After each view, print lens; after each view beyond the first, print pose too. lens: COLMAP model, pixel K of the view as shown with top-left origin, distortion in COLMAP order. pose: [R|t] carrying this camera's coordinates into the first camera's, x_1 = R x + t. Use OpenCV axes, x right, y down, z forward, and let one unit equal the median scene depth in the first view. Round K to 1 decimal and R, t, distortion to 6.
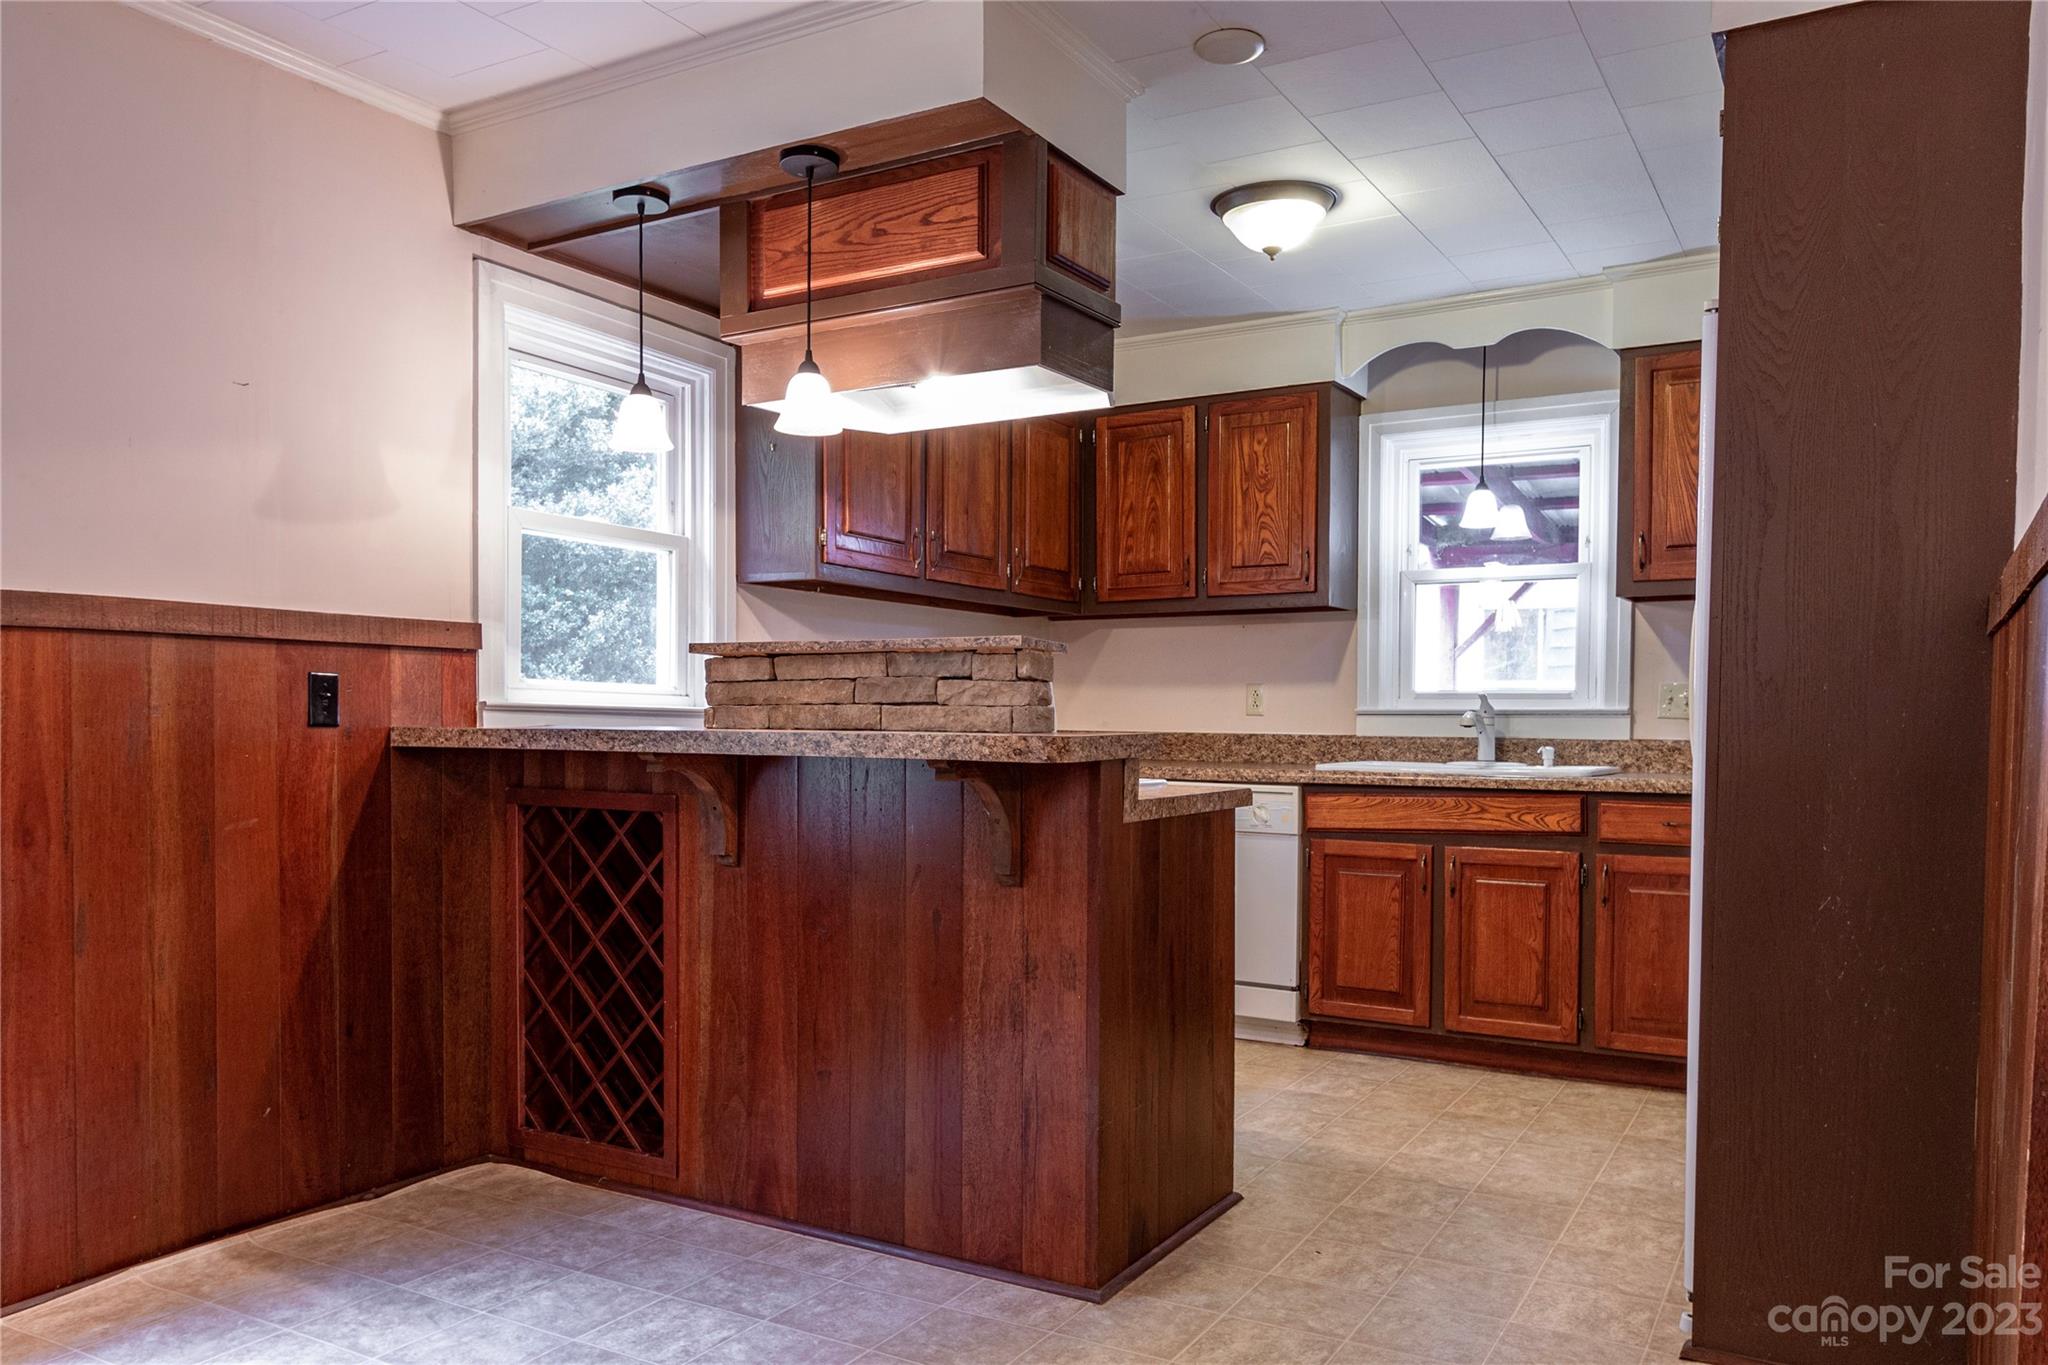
lens RADIAL K [[1500.3, 0, 1017.1], [0, 1500.3, 768.8], [0, 0, 1]] dist [0.010800, -0.005960]
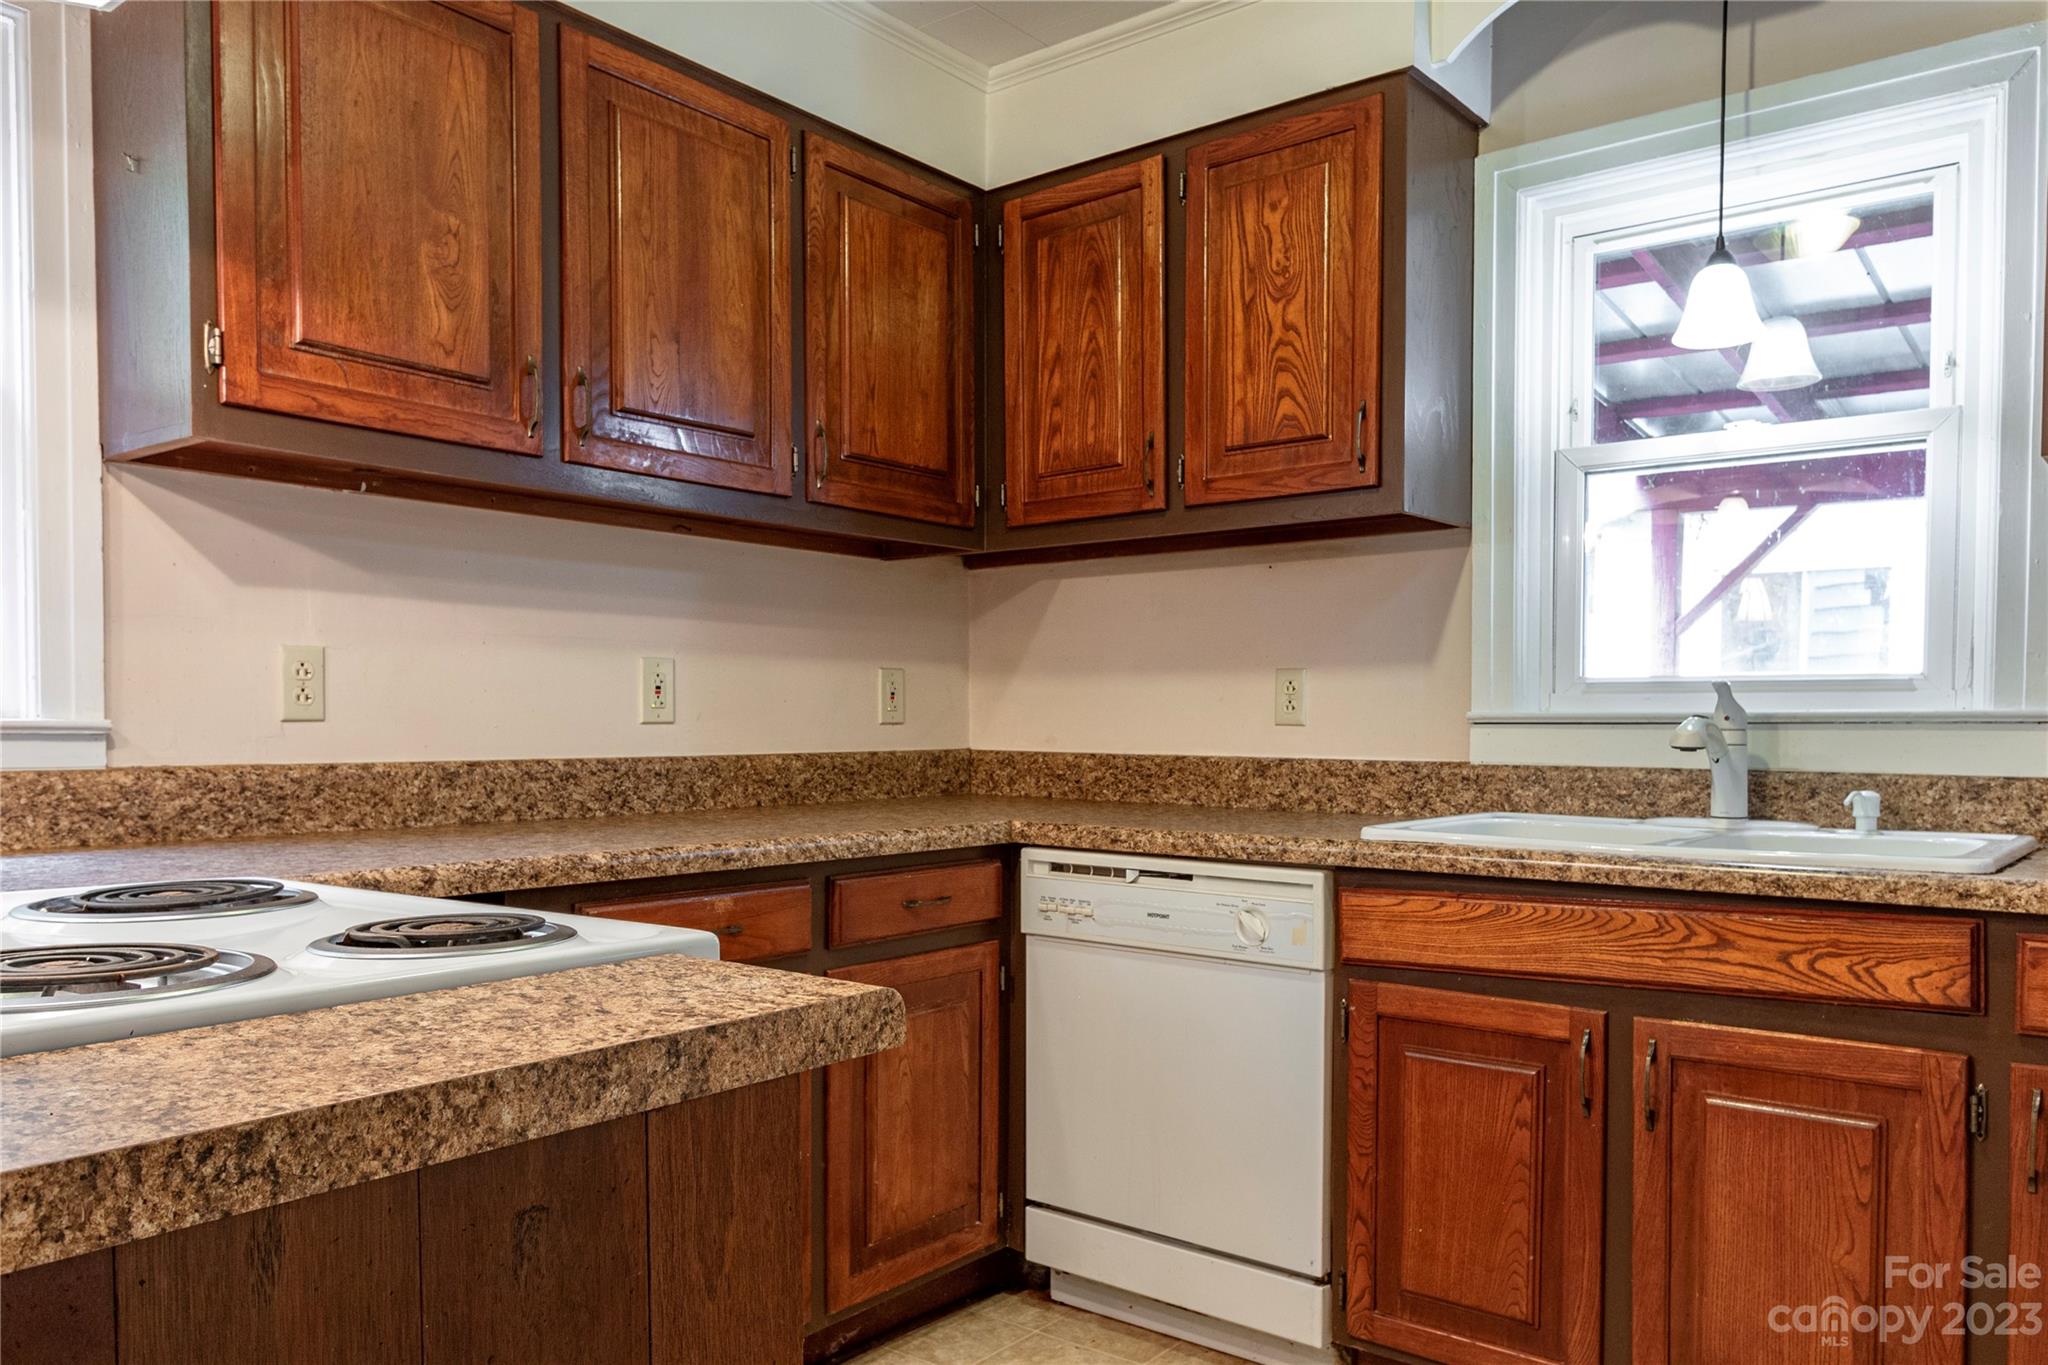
lens RADIAL K [[1500.3, 0, 1017.1], [0, 1500.3, 768.8], [0, 0, 1]] dist [0.010800, -0.005960]
pose [[0.990709, 0.000836, -0.135996, 0.160159], [-0.001086, 0.999998, -0.001760, -0.021754], [0.135994, 0.001891, 0.990708, 0.518422]]
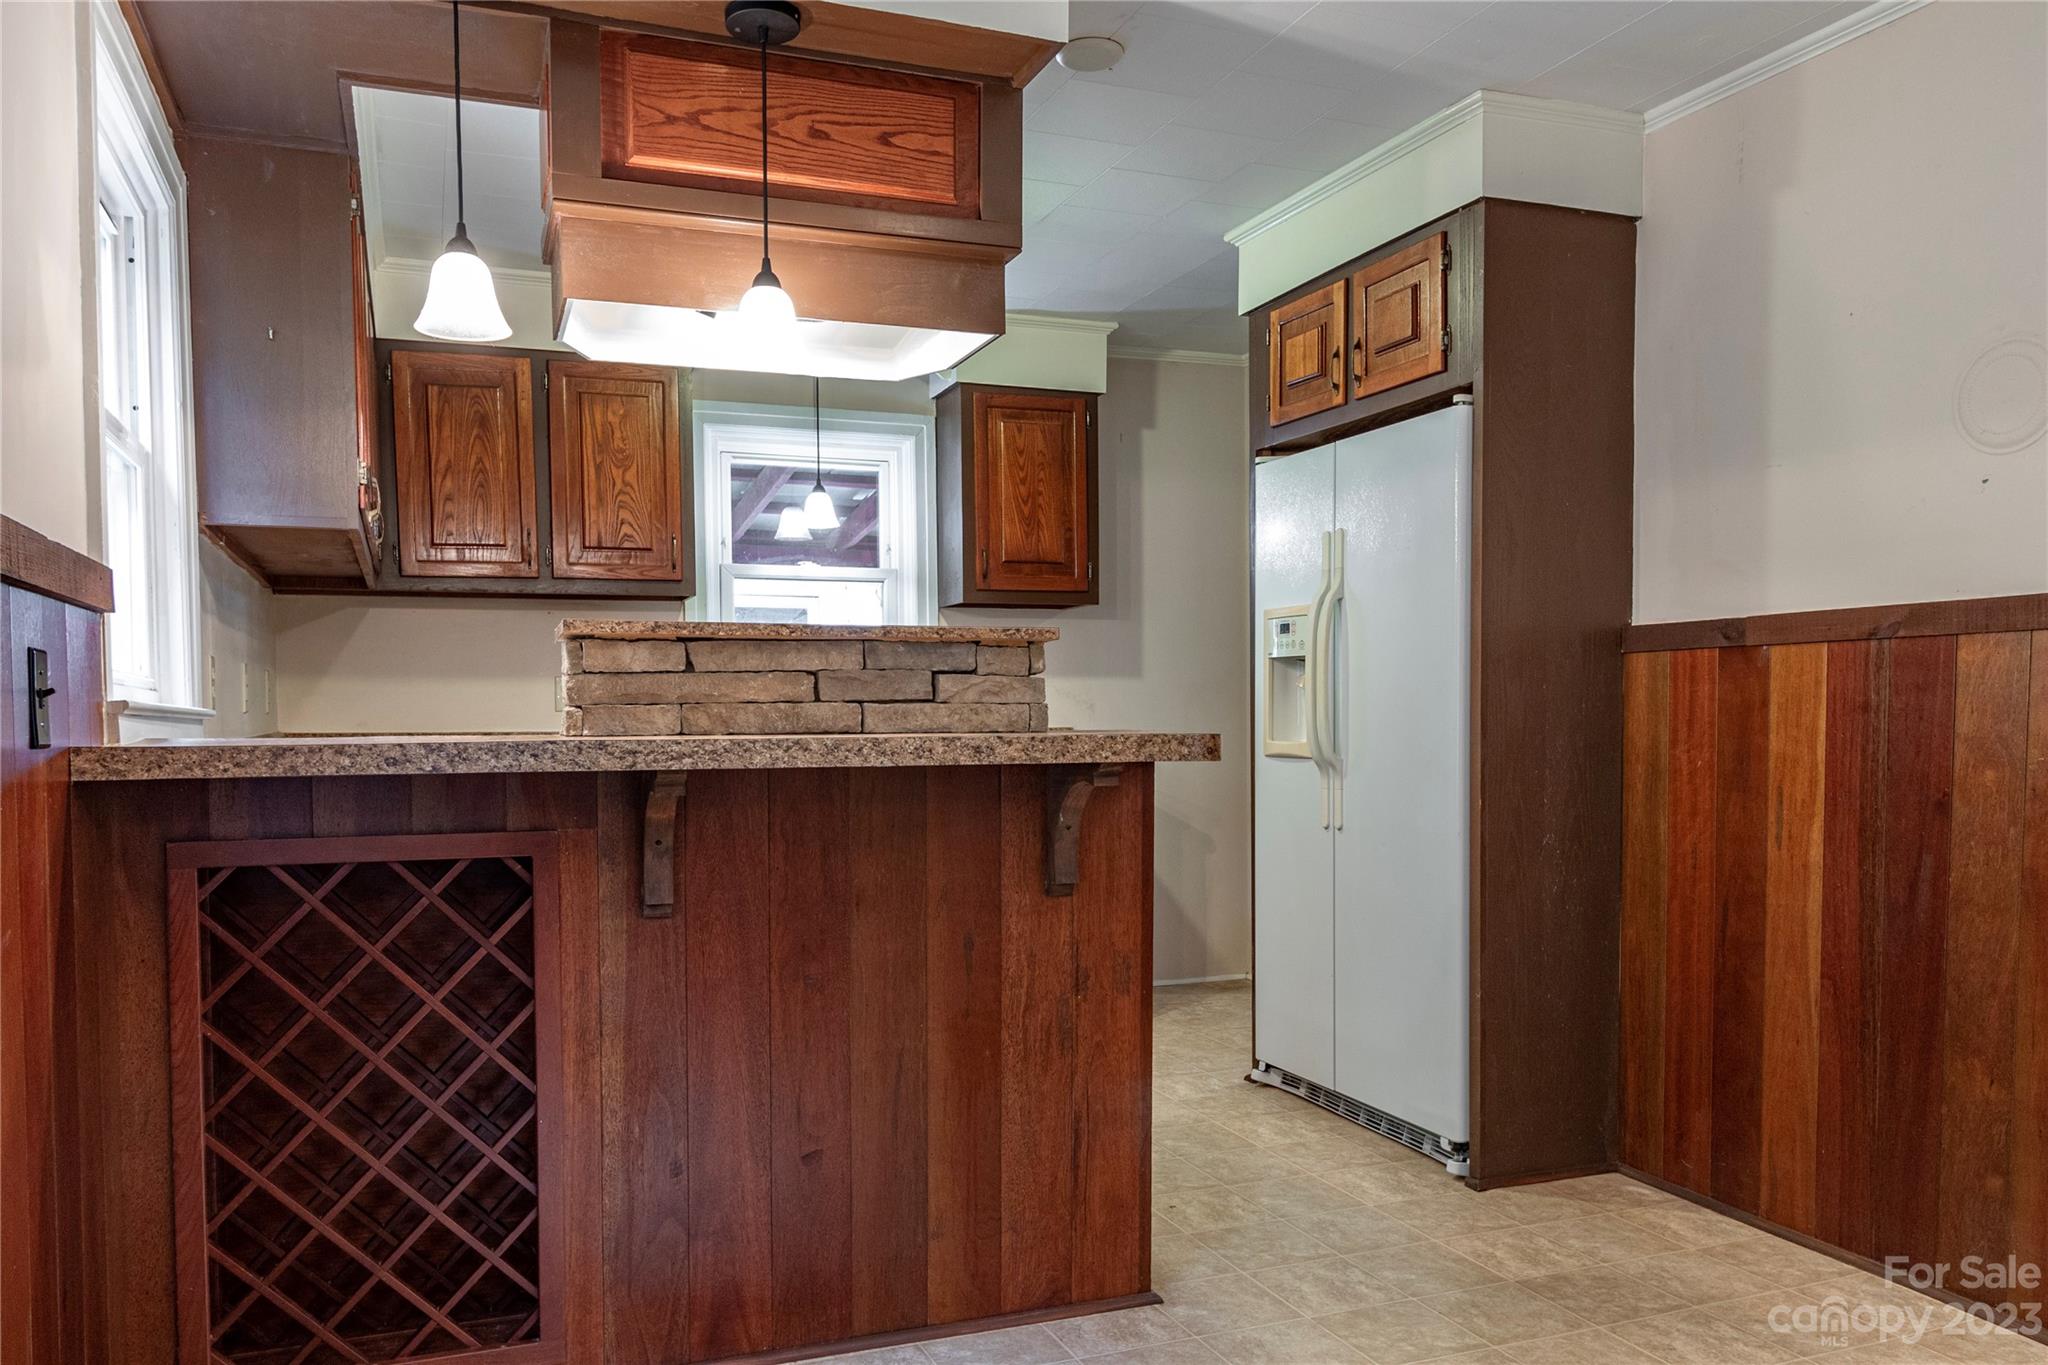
lens RADIAL K [[1500.3, 0, 1017.1], [0, 1500.3, 768.8], [0, 0, 1]] dist [0.010800, -0.005960]
pose [[0.620037, -0.040668, 0.783518, -0.459425], [0.036514, 0.999069, 0.022961, -0.014324], [-0.783723, 0.014373, 0.620945, 0.268855]]
